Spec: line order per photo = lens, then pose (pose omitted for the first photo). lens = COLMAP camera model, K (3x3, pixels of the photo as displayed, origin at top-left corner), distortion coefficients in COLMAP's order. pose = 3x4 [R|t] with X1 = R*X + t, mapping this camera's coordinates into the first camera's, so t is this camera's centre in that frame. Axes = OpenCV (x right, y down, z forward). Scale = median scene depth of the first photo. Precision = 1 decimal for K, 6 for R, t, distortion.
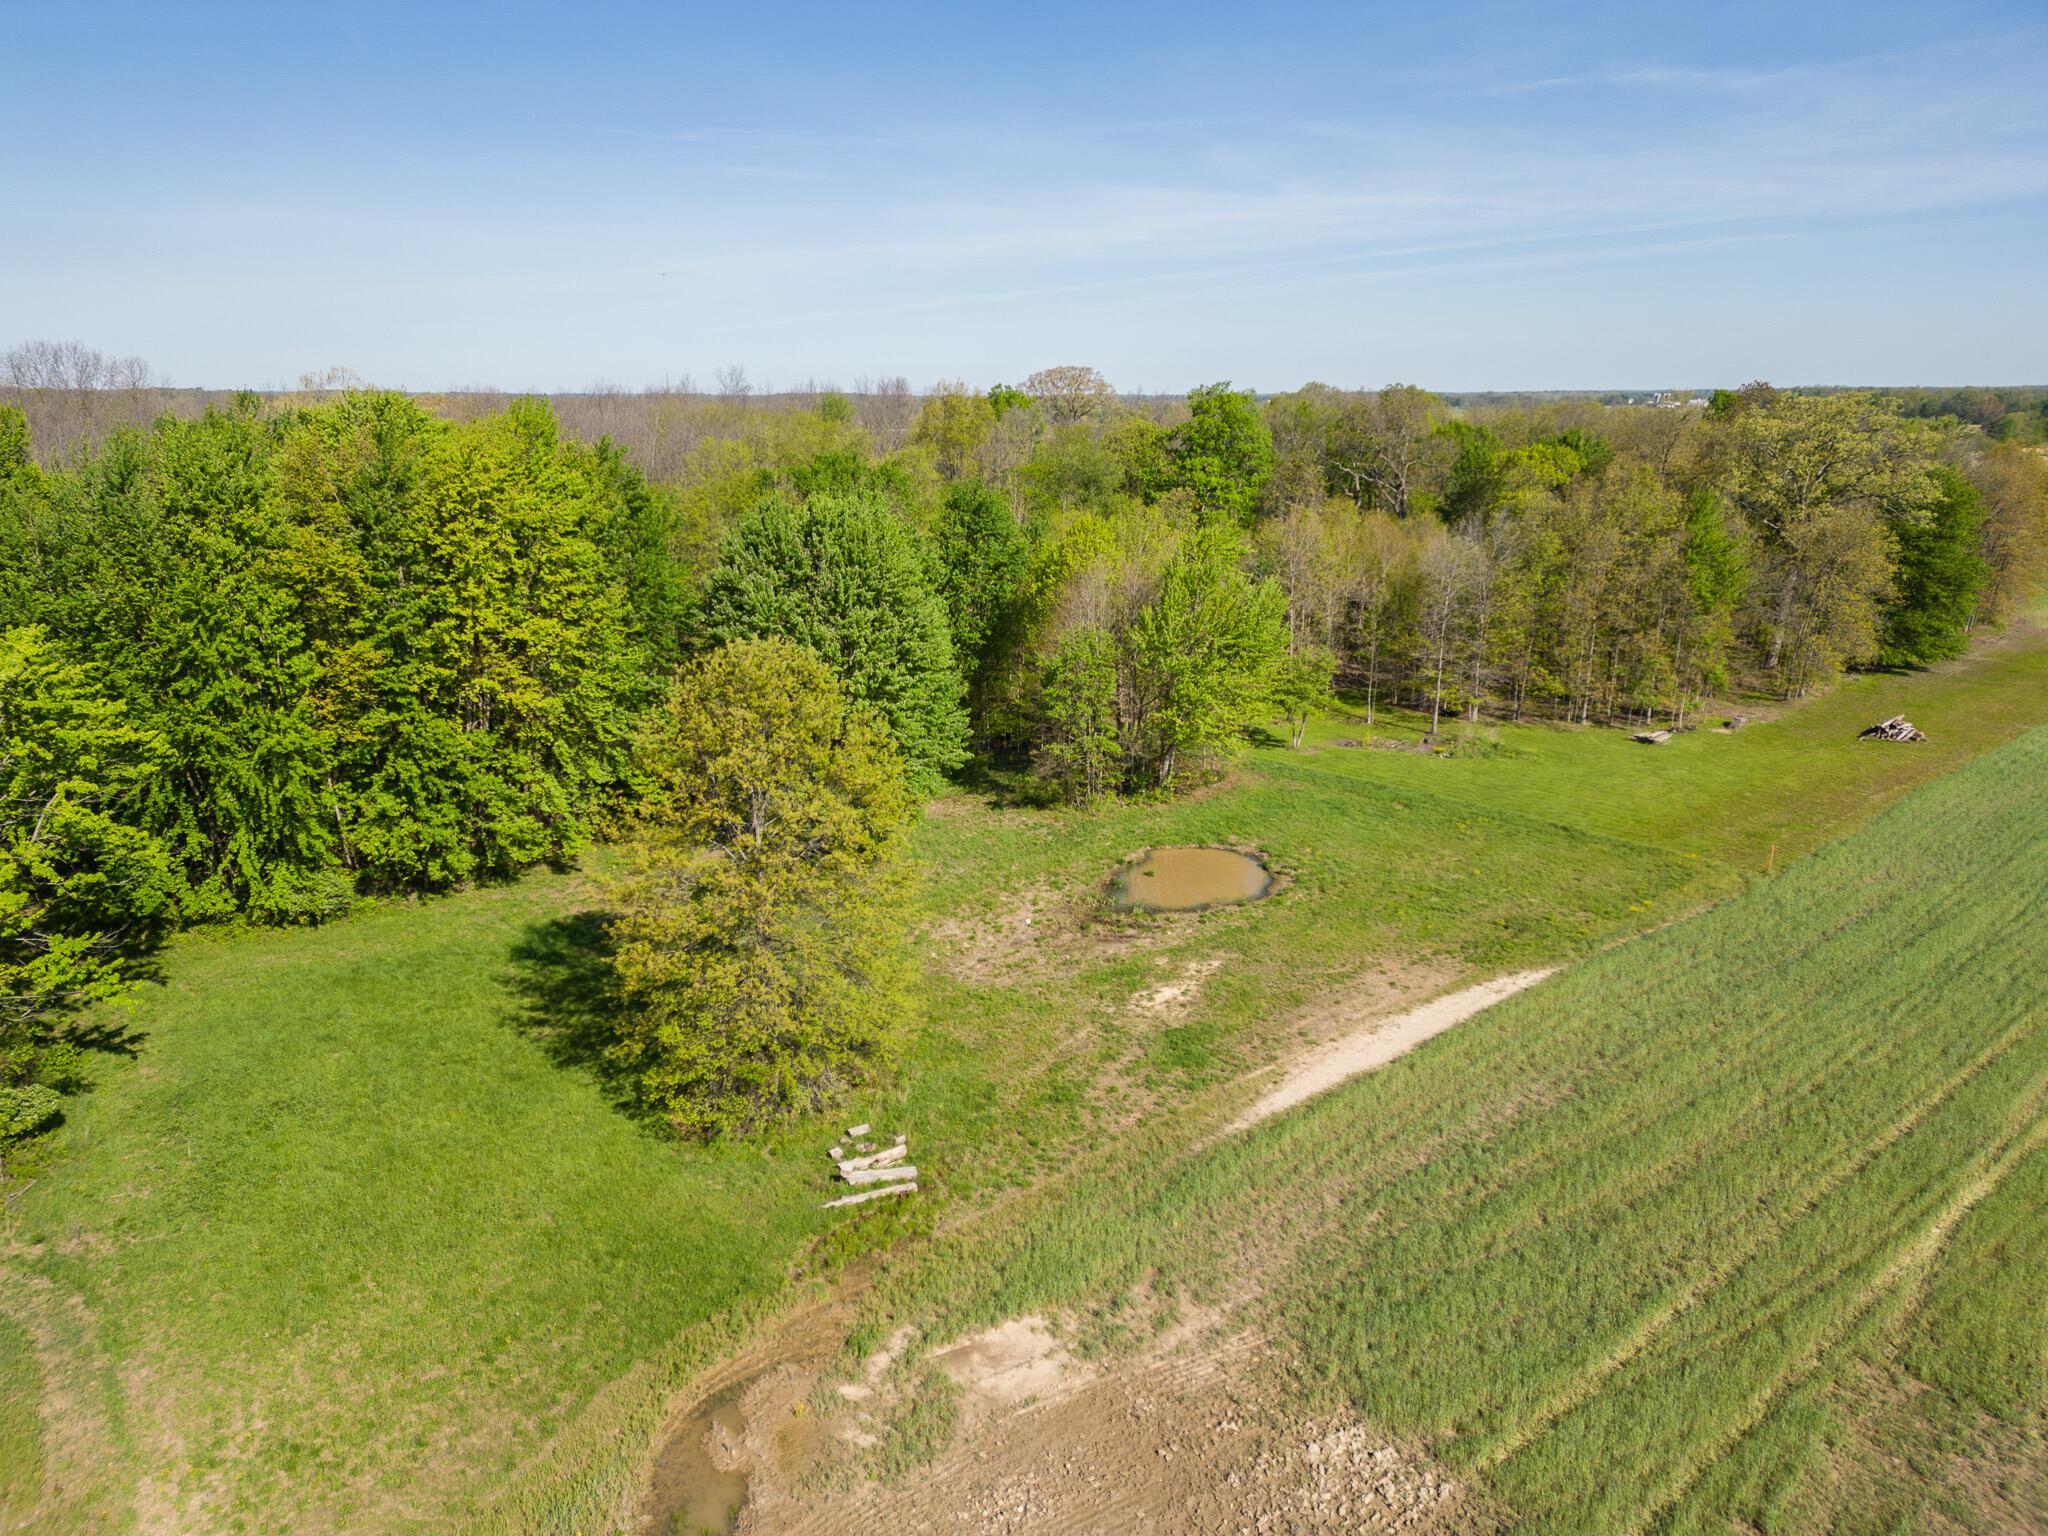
lens RADIAL K [[1444.2, 0, 1029.1], [0, 1444.2, 770.4], [0, 0, 1]] dist [0.080434, -0.076907]
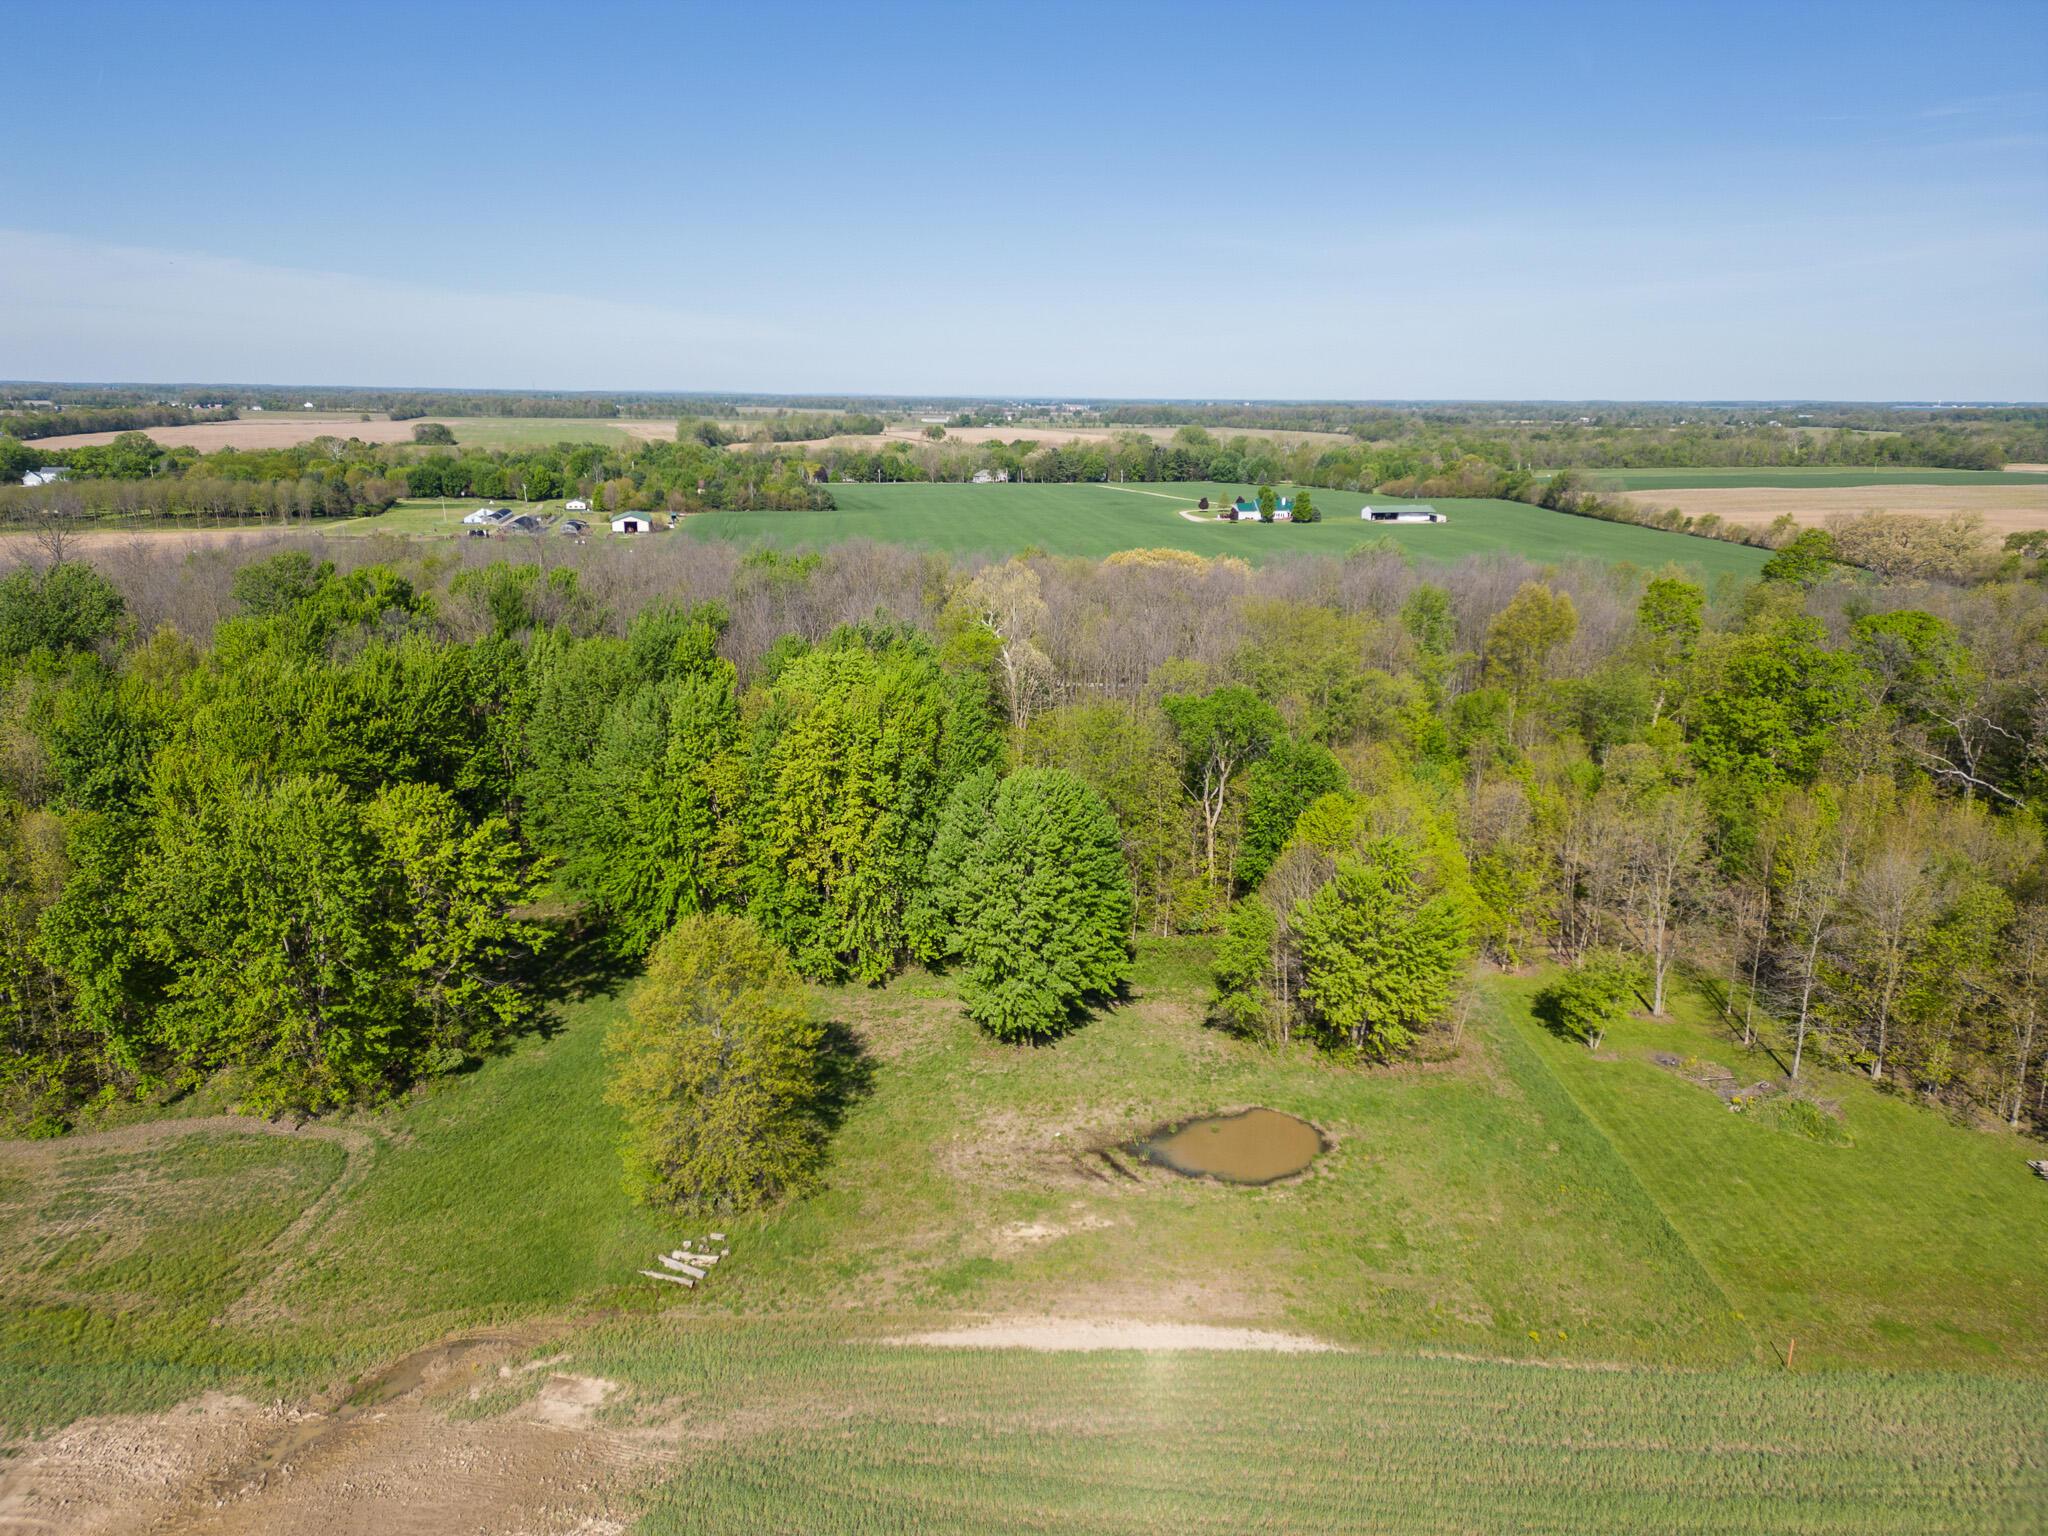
lens RADIAL K [[1432.5, 0, 1023.4], [0, 1432.5, 767.2], [0, 0, 1]] dist [0.076517, -0.068508]
pose [[0.730939, 0.169617, -0.661029, 1.140529], [-0.173288, 0.983004, 0.060620, -0.428399], [0.660076, 0.070239, 0.747908, 0.018886]]
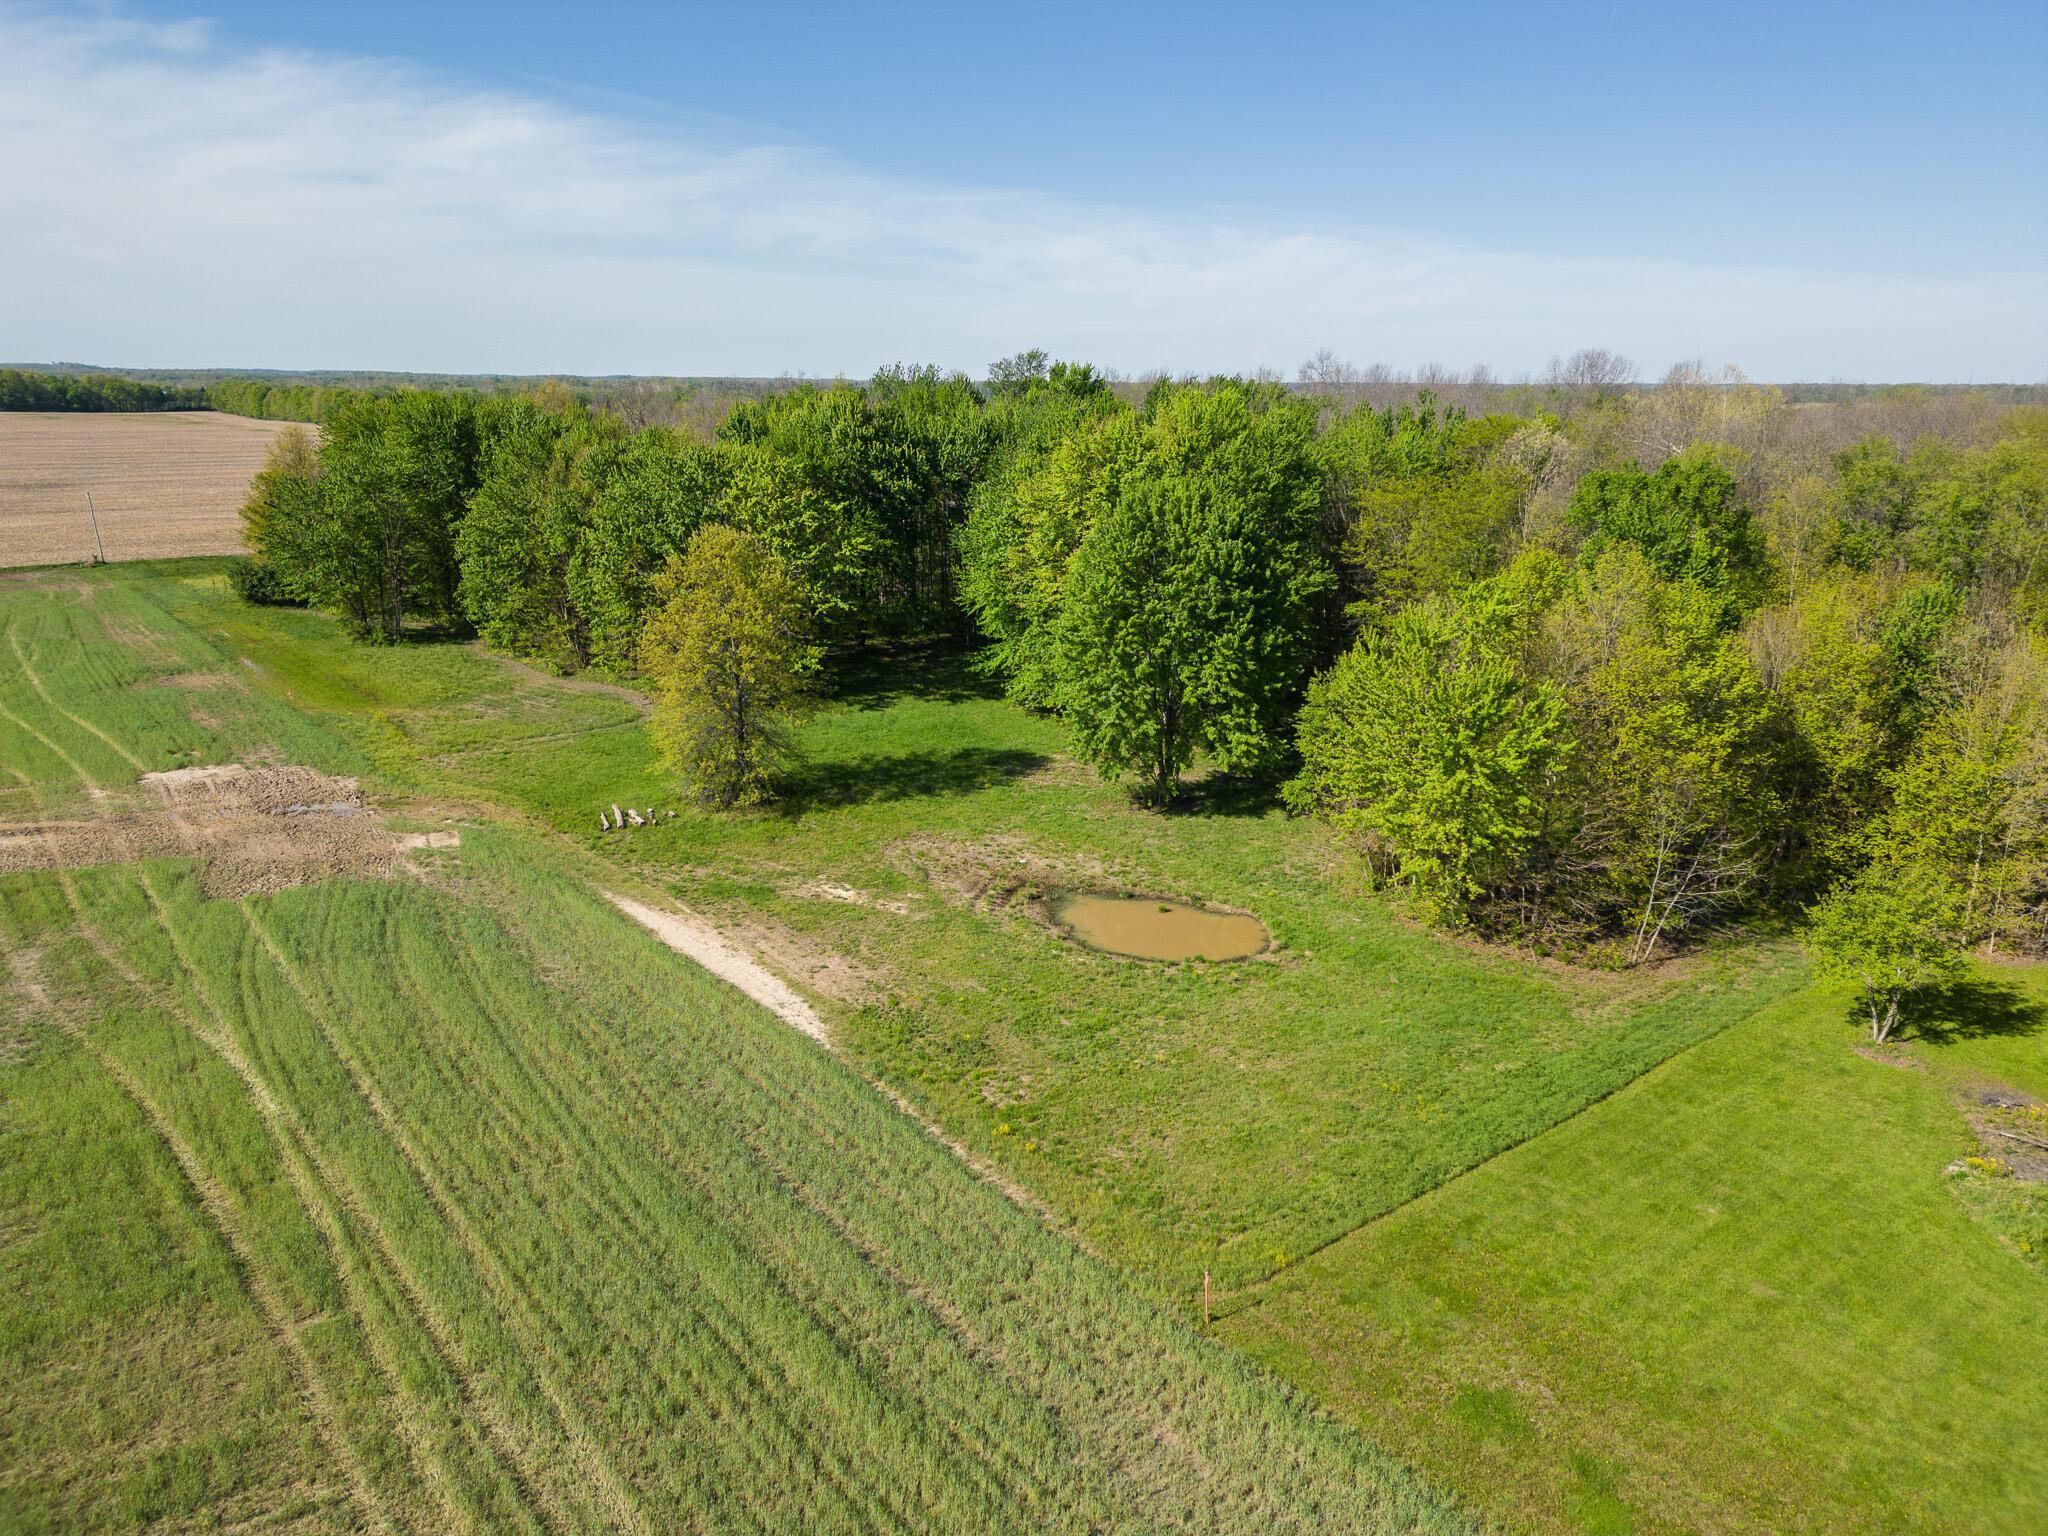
lens RADIAL K [[1434.9, 0, 1018.1], [0, 1434.9, 768.8], [0, 0, 1]] dist [0.079325, -0.072775]
pose [[-0.071245, 0.250229, -0.965562, 1.589416], [-0.259944, 0.929914, 0.260171, -0.376639], [0.962992, 0.269528, -0.001206, 1.479955]]
